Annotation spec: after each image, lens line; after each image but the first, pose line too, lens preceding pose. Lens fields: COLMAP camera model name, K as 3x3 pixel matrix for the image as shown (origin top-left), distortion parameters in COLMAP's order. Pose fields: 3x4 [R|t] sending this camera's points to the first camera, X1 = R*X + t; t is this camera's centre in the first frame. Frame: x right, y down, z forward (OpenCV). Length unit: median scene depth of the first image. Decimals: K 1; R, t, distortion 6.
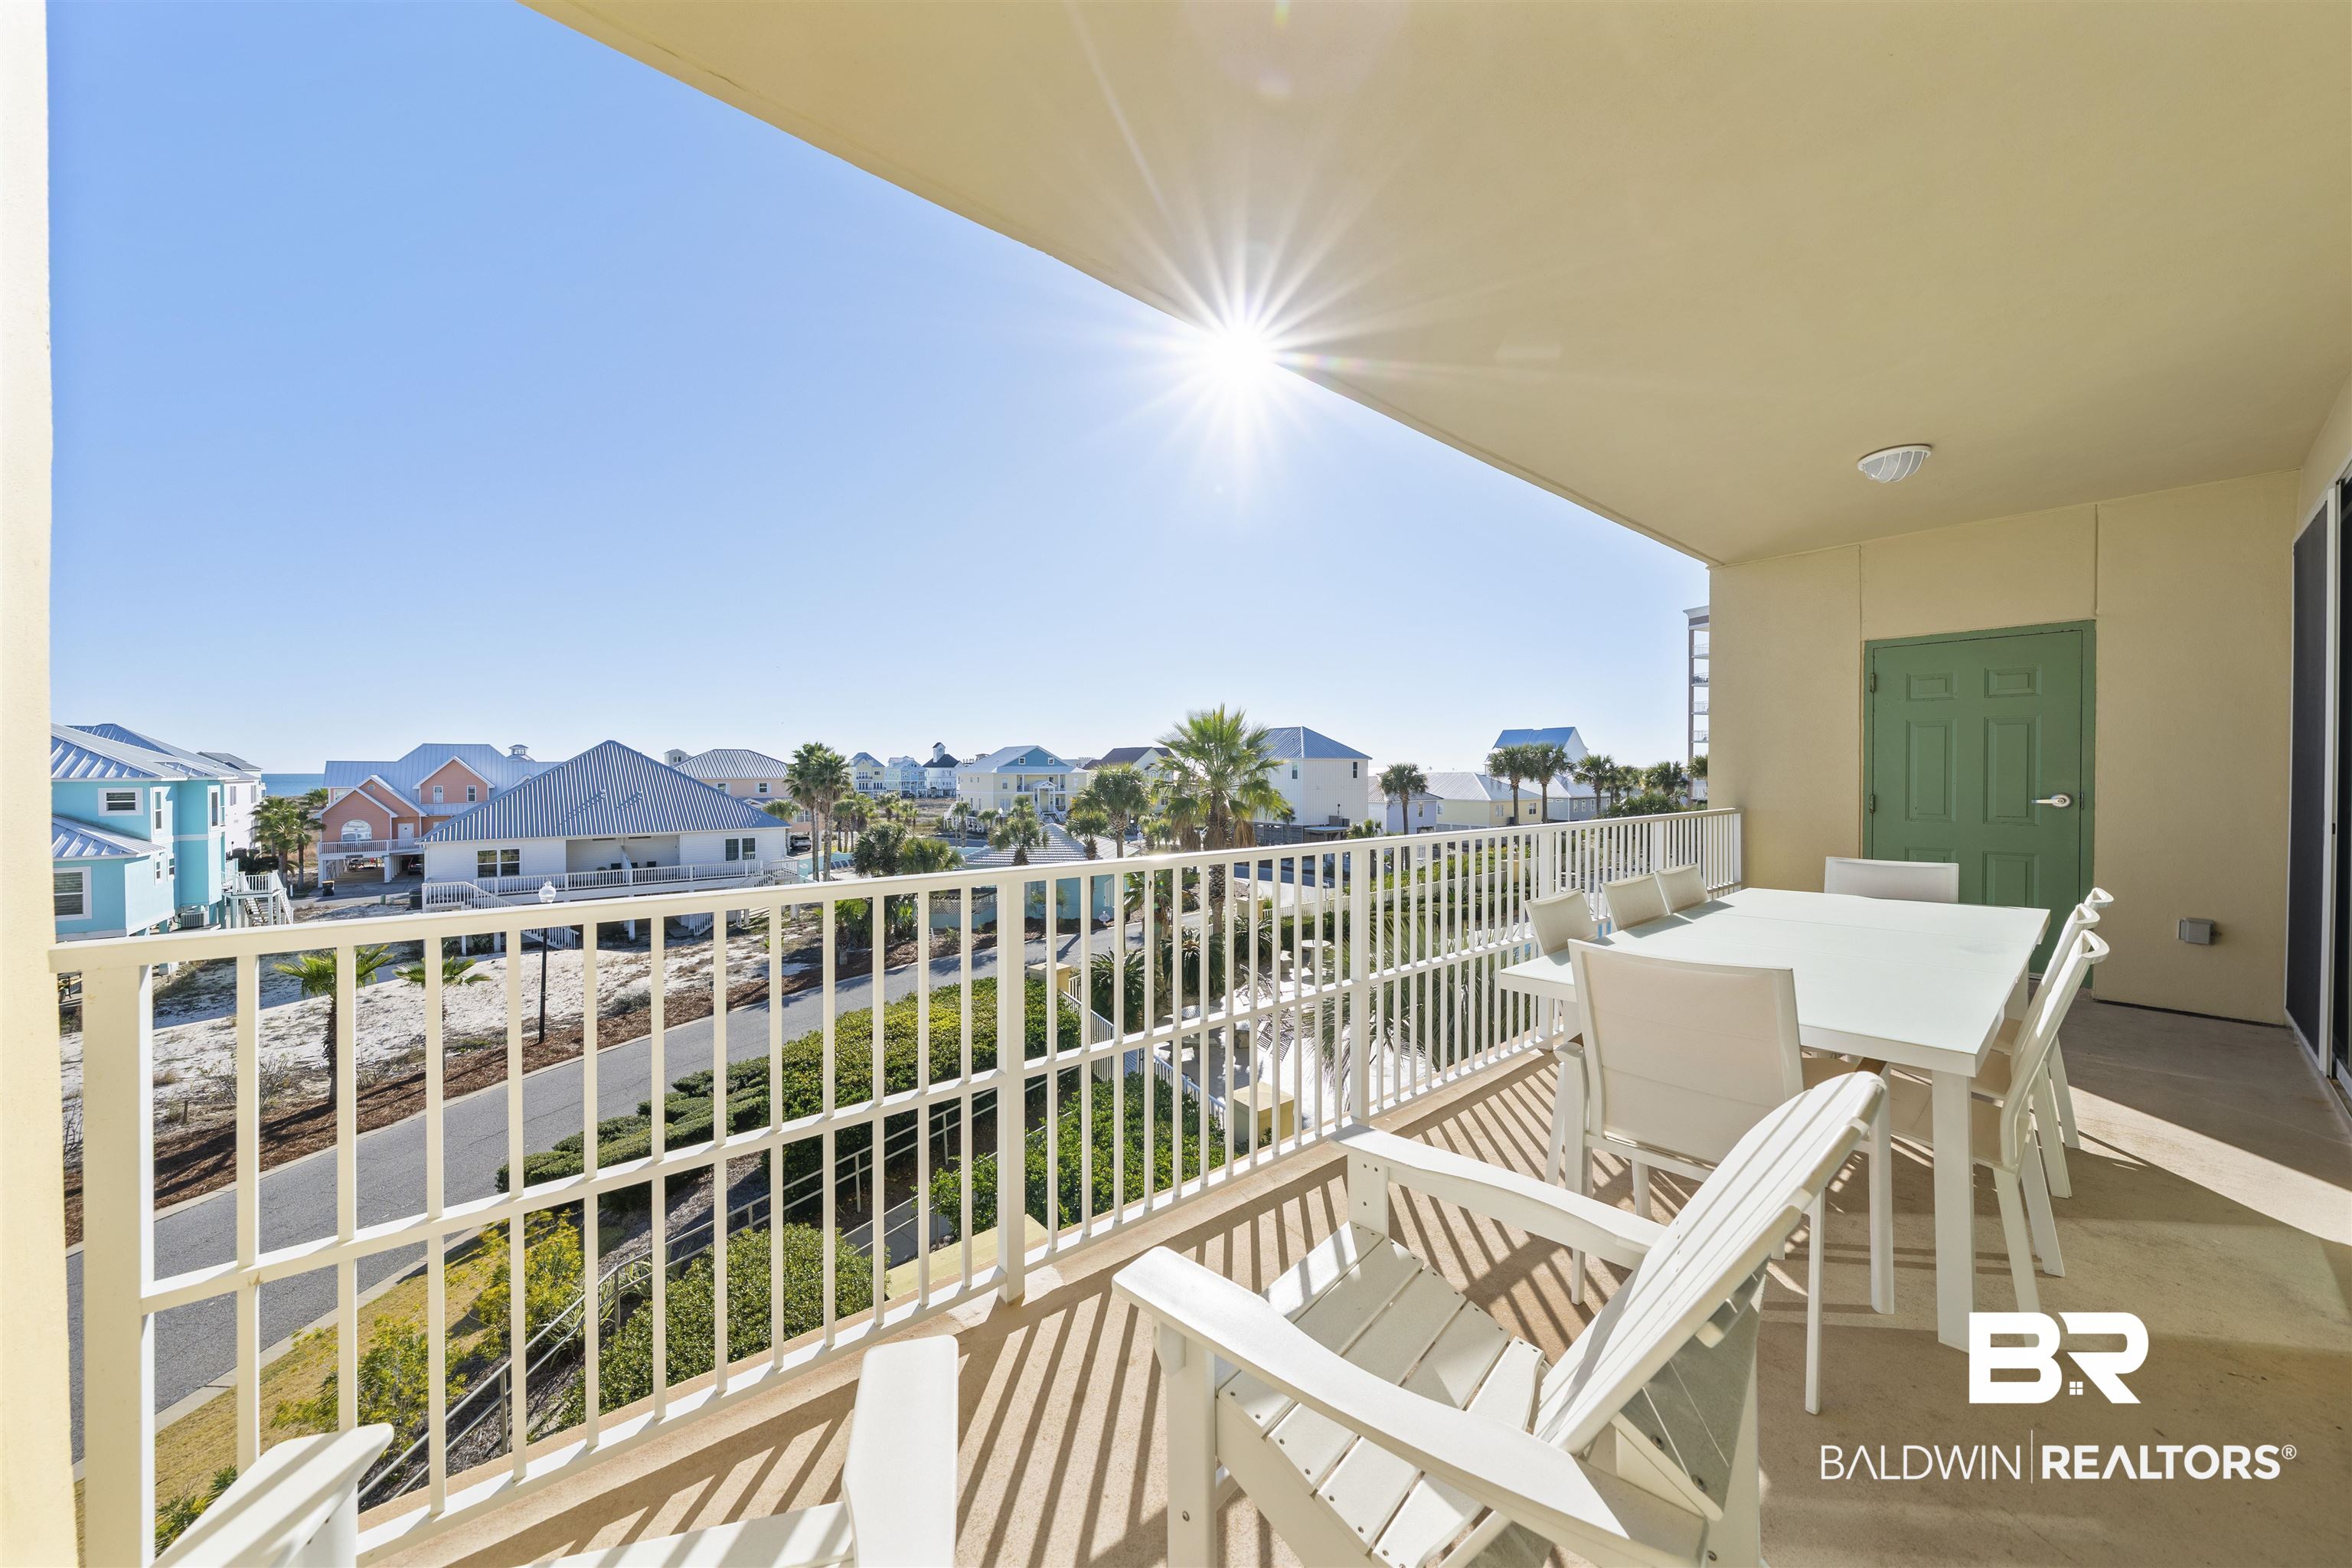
lens RADIAL K [[801.6, 0, 1164.7], [0, 801.6, 770.8], [0, 0, 1]] dist [-0.007813, 0.000892]
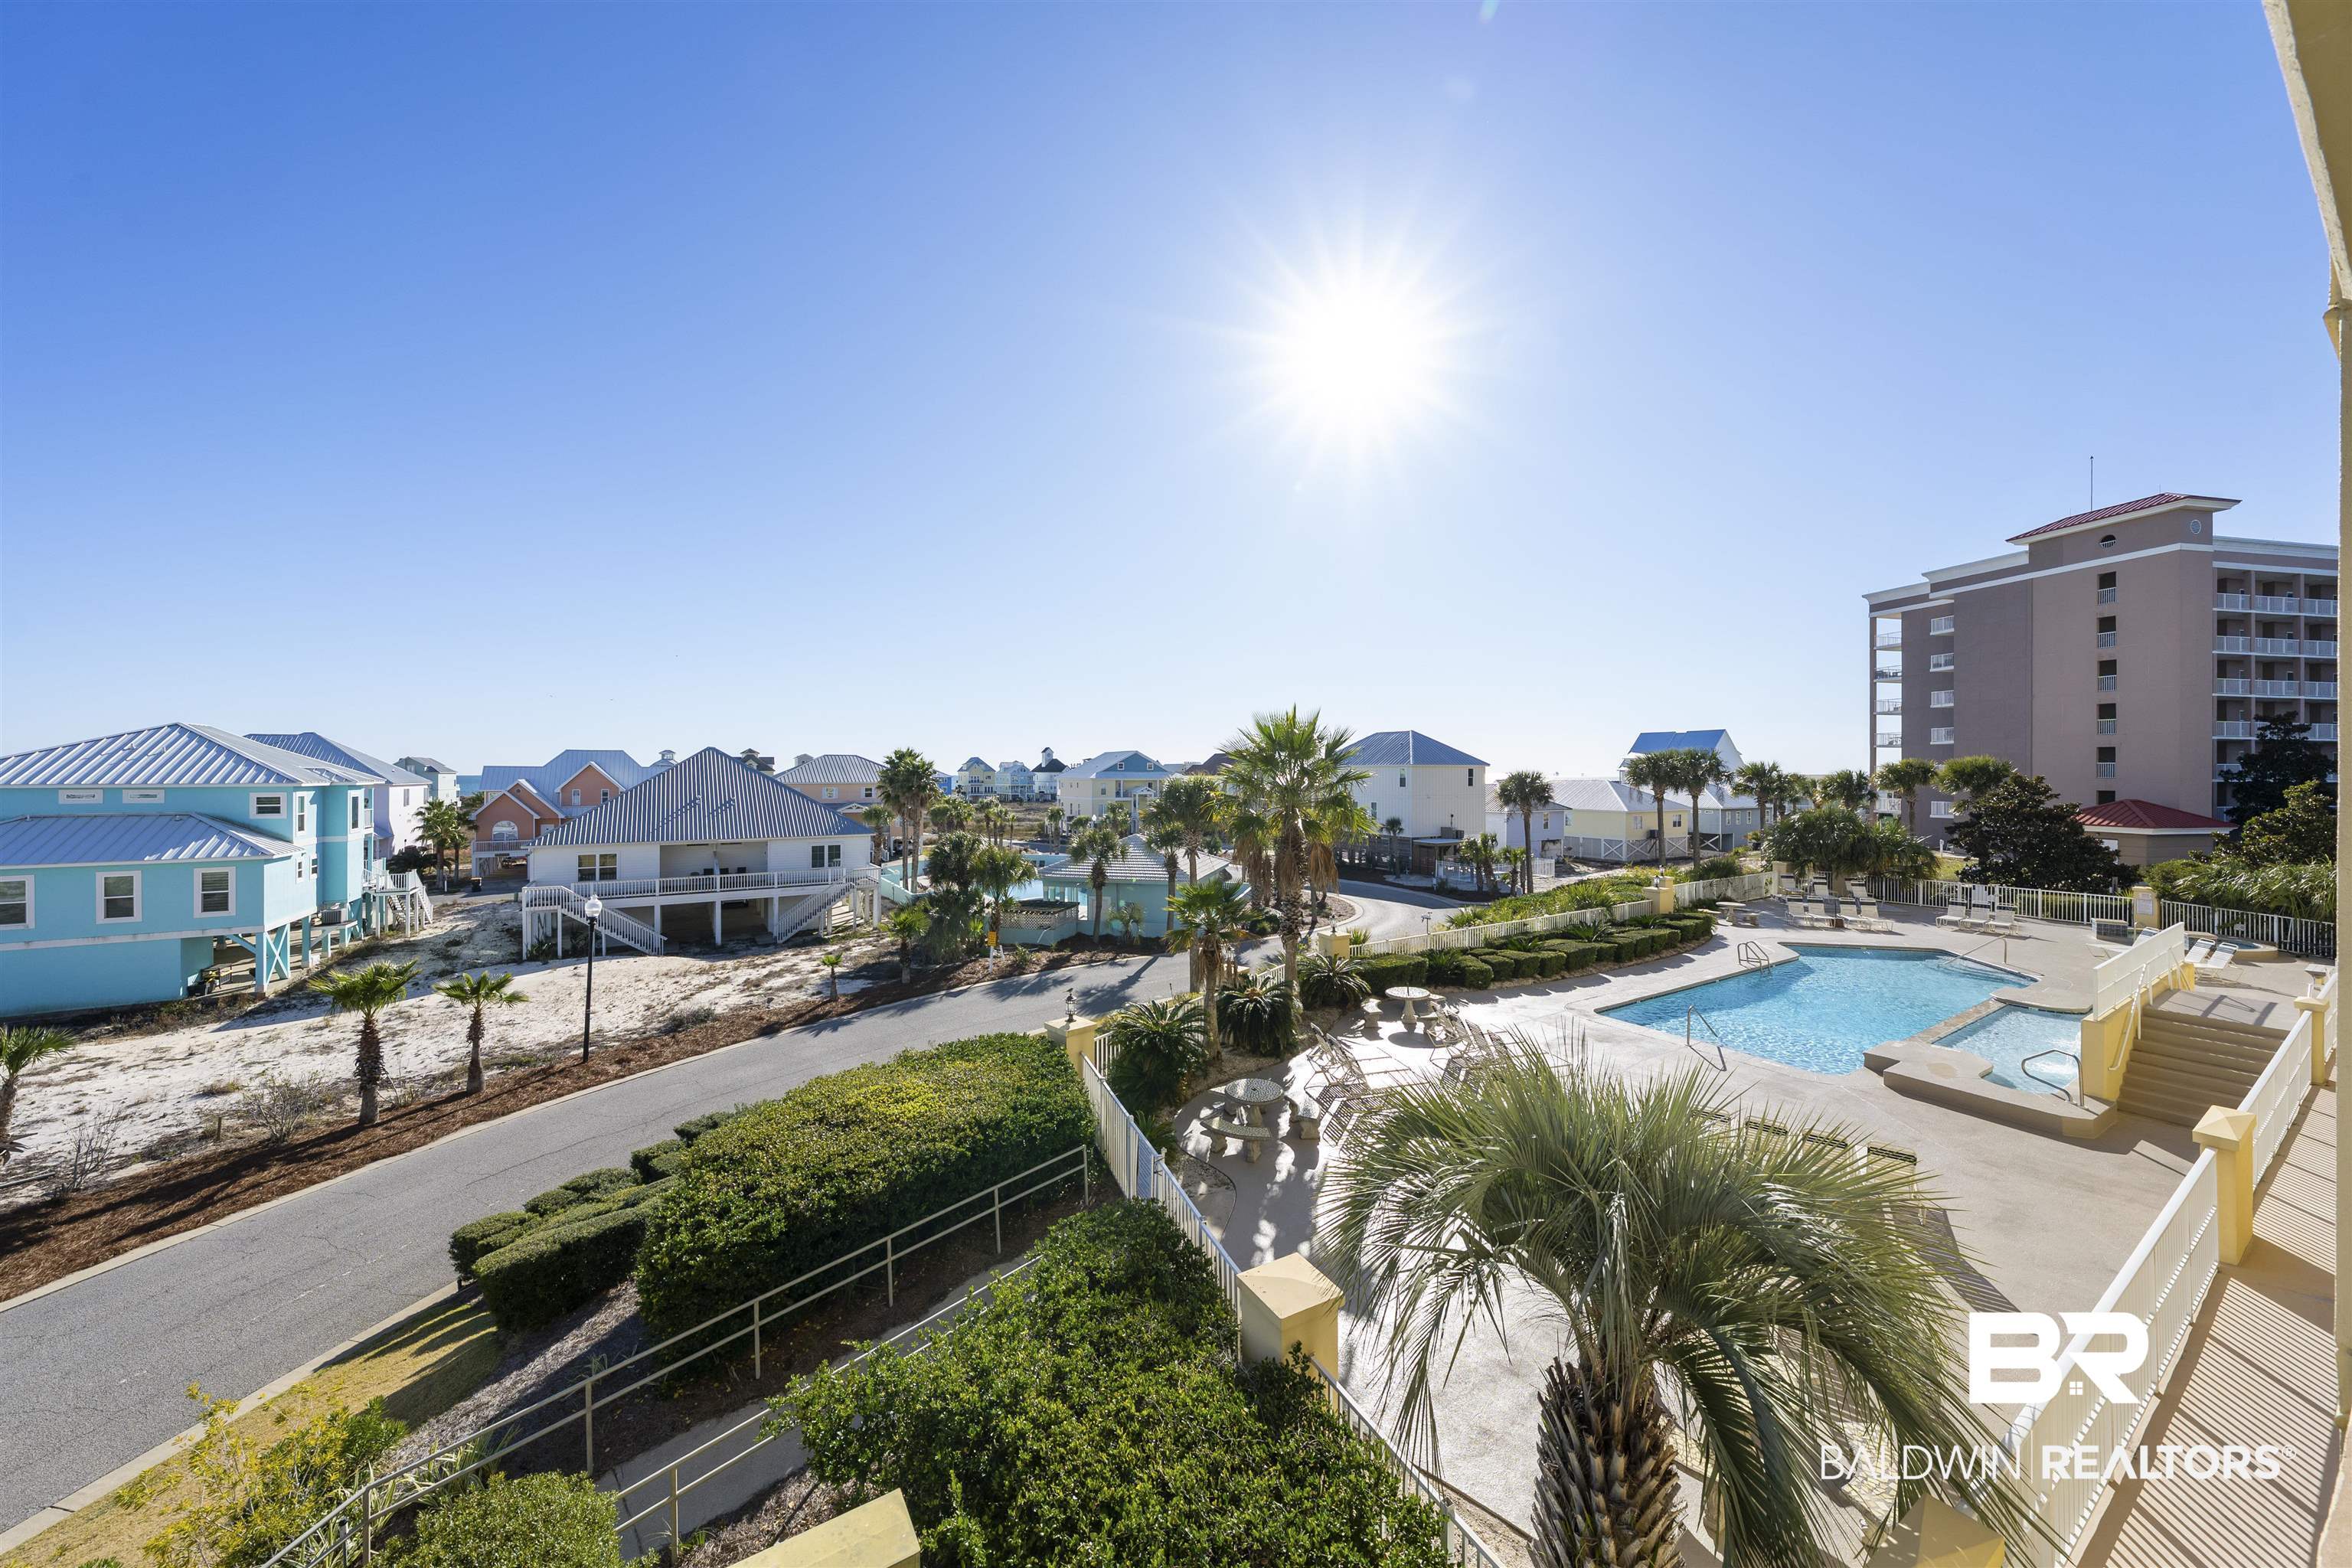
lens RADIAL K [[801.6, 0, 1171.3], [0, 801.6, 771.2], [0, 0, 1]] dist [-0.007813, 0.000892]
pose [[0.991792, 0.002171, -0.127842, 0.022282], [-0.002802, 0.999985, -0.004758, -0.004071], [0.127830, 0.005077, 0.991783, 0.068068]]
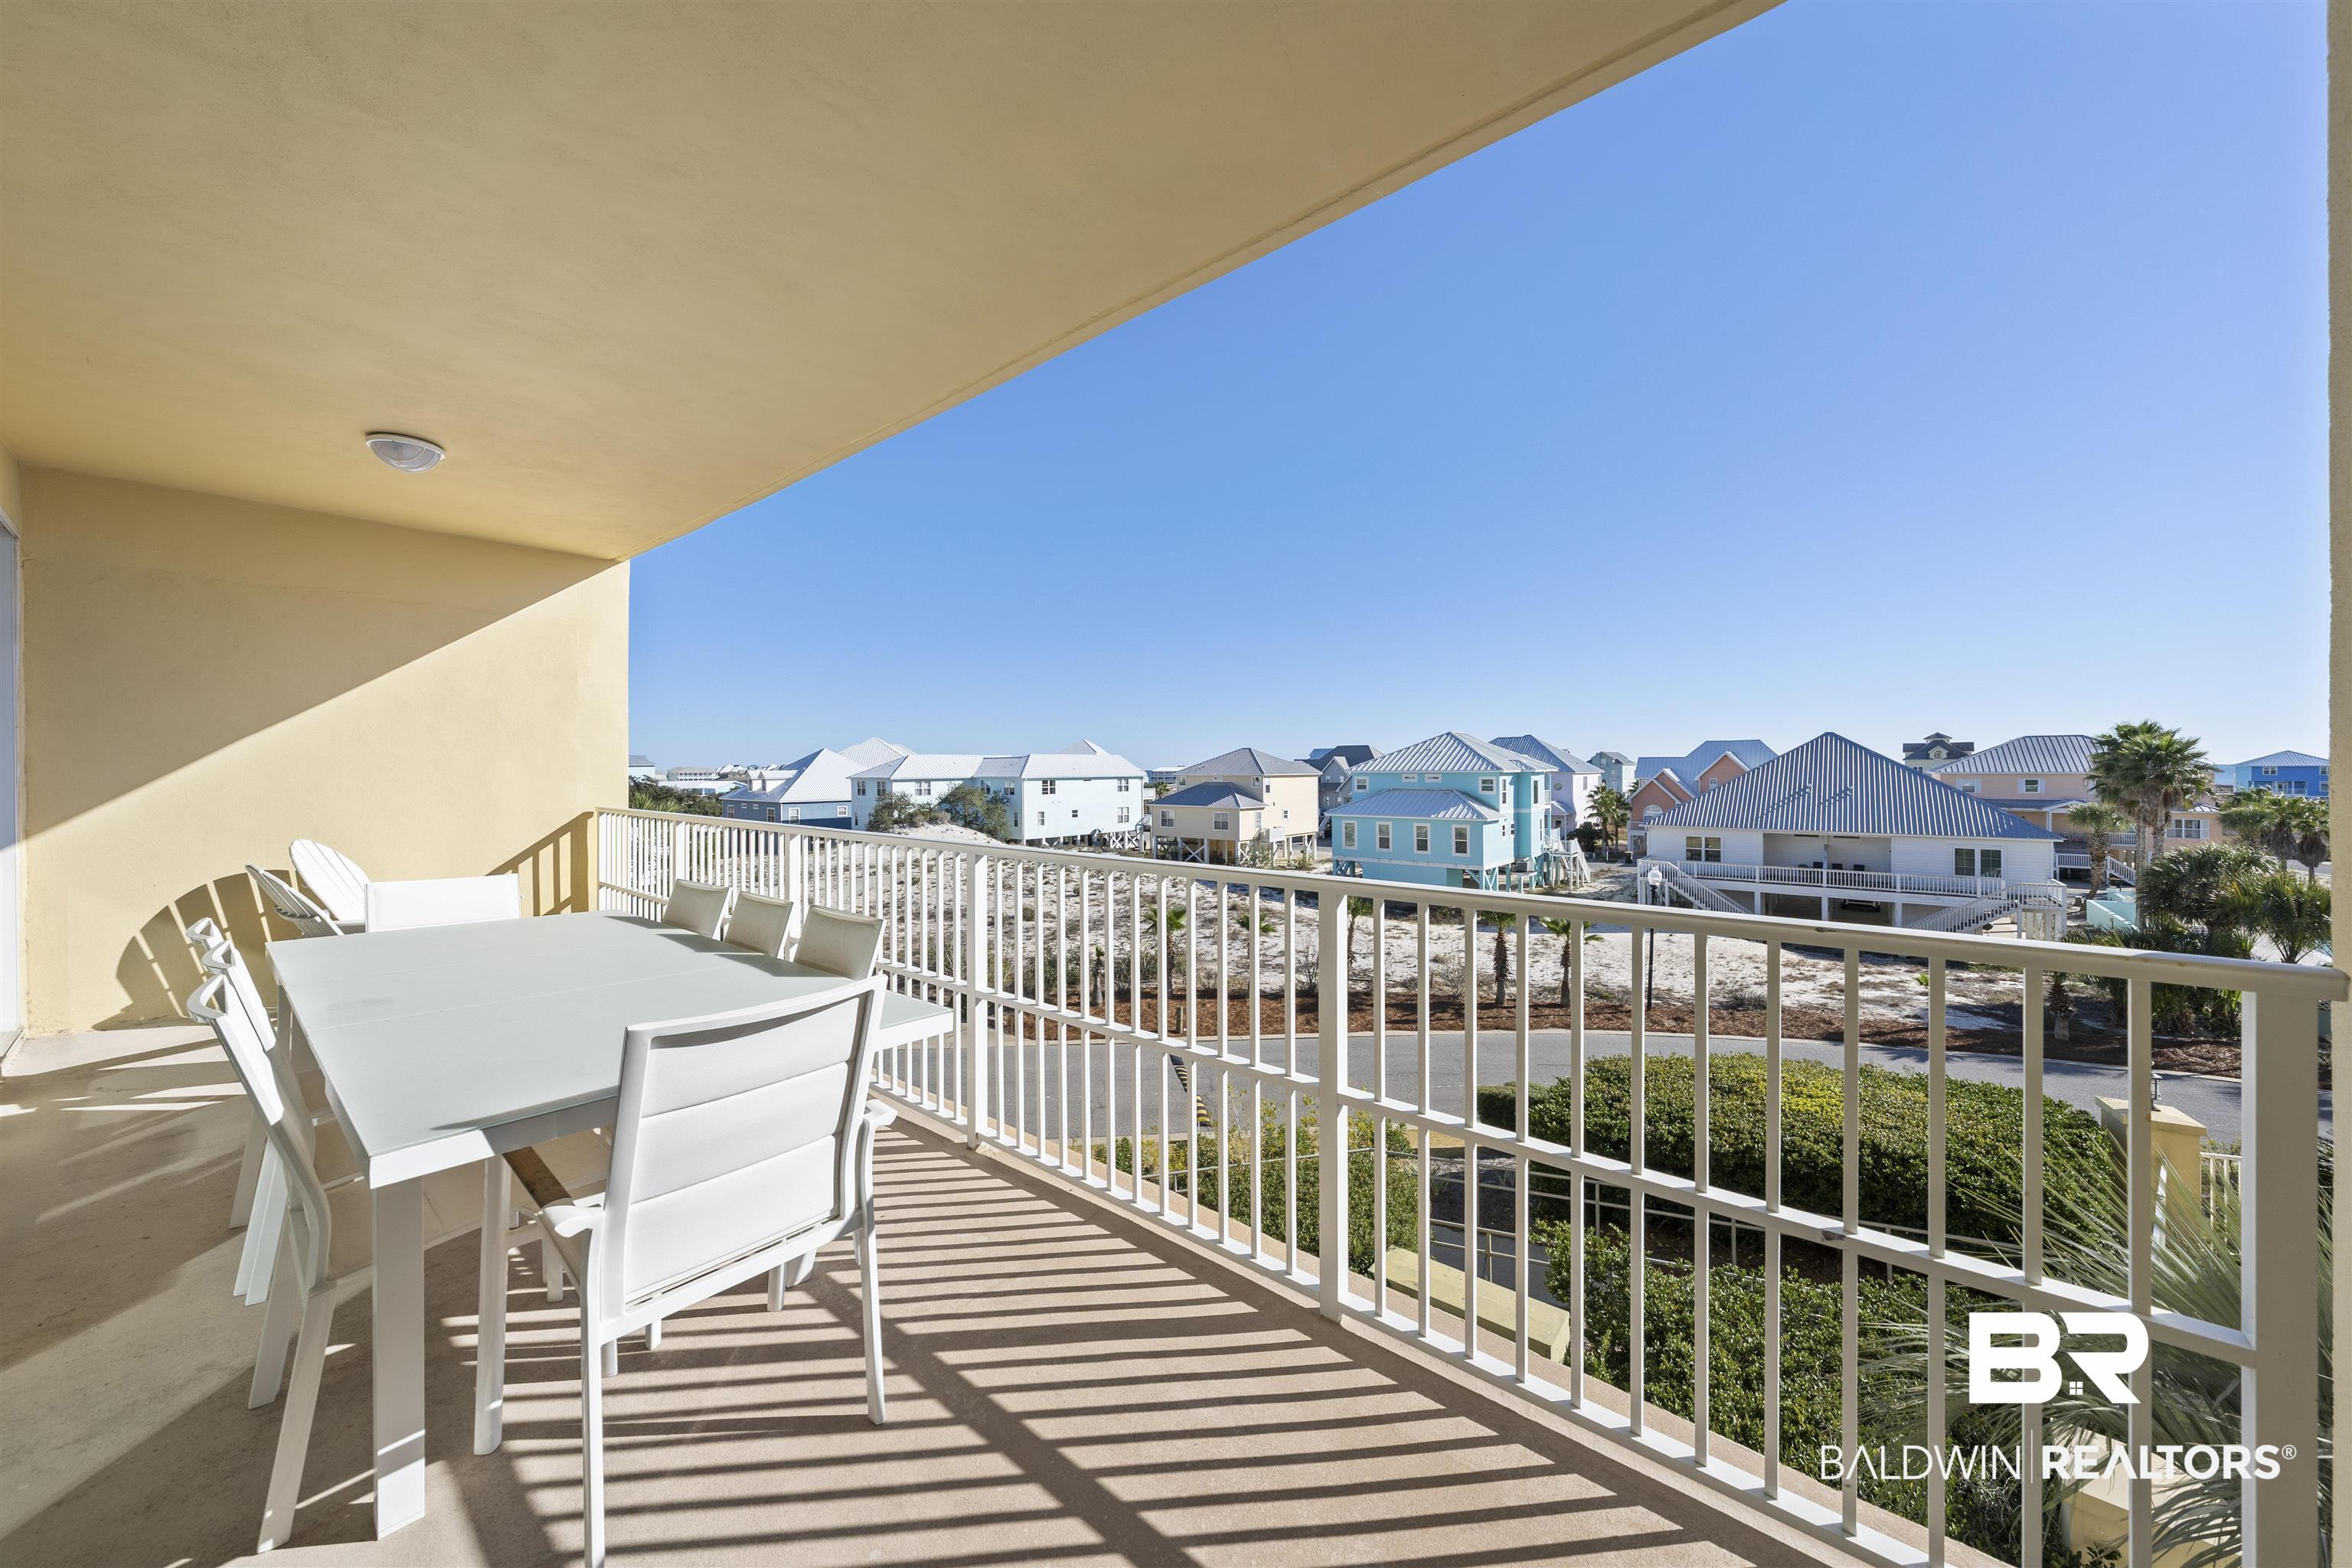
lens RADIAL K [[801.6, 0, 1186.9], [0, 801.6, 771.5], [0, 0, 1]] dist [-0.007813, 0.000892]
pose [[0.193912, 0.005228, -0.981005, 0.091900], [0.004551, 0.999970, 0.006229, -0.000608], [0.981008, -0.005672, 0.193883, 0.080519]]
